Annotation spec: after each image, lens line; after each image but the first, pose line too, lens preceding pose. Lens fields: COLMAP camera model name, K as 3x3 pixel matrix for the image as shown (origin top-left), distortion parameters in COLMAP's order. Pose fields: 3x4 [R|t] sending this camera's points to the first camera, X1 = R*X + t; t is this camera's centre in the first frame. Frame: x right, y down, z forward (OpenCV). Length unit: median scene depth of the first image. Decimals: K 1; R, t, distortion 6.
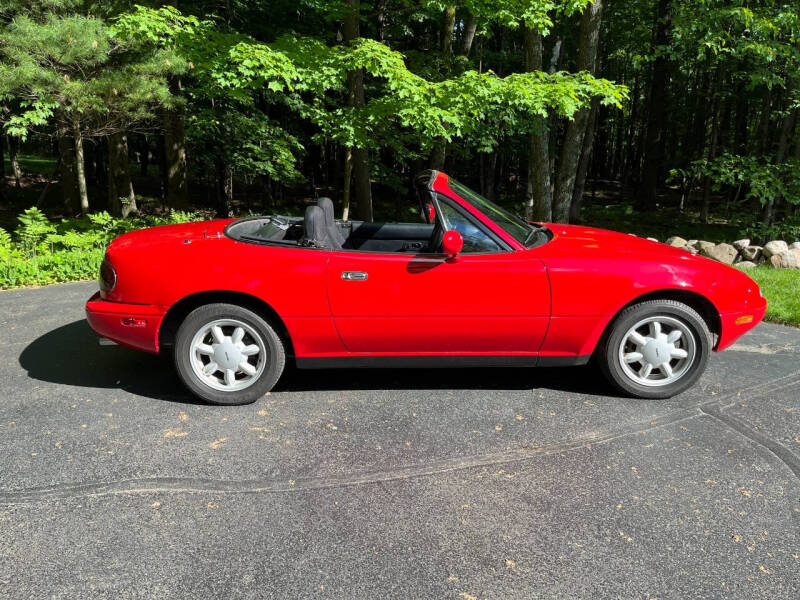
lens RADIAL K [[615.0, 0, 395.8], [0, 615.0, 298.8], [0, 0, 1]] dist [0.063652, -0.091709]
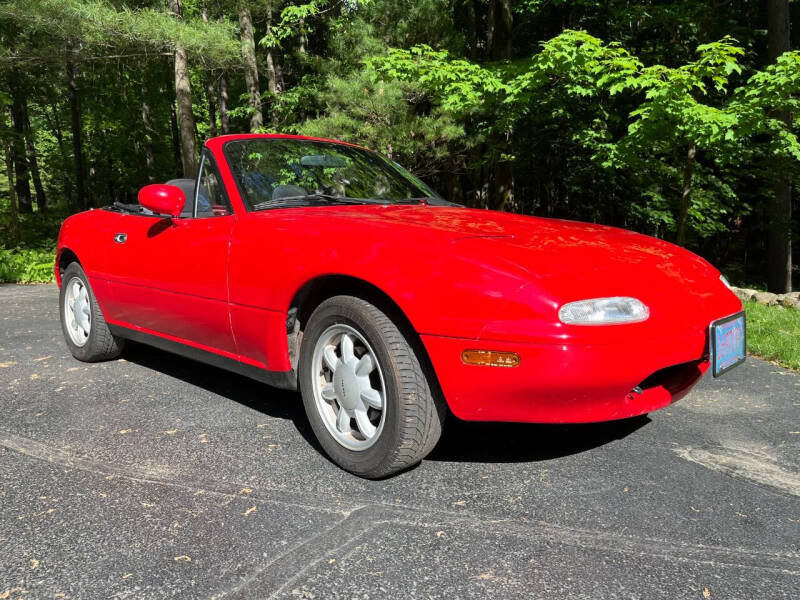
lens RADIAL K [[615.0, 0, 398.1], [0, 615.0, 286.7], [0, 0, 1]] dist [0.063652, -0.091709]
pose [[0.692078, 0.074565, -0.717961, 0.392965], [-0.167548, 0.984079, -0.059304, 0.009285], [0.702108, 0.161336, 0.693552, 0.287518]]
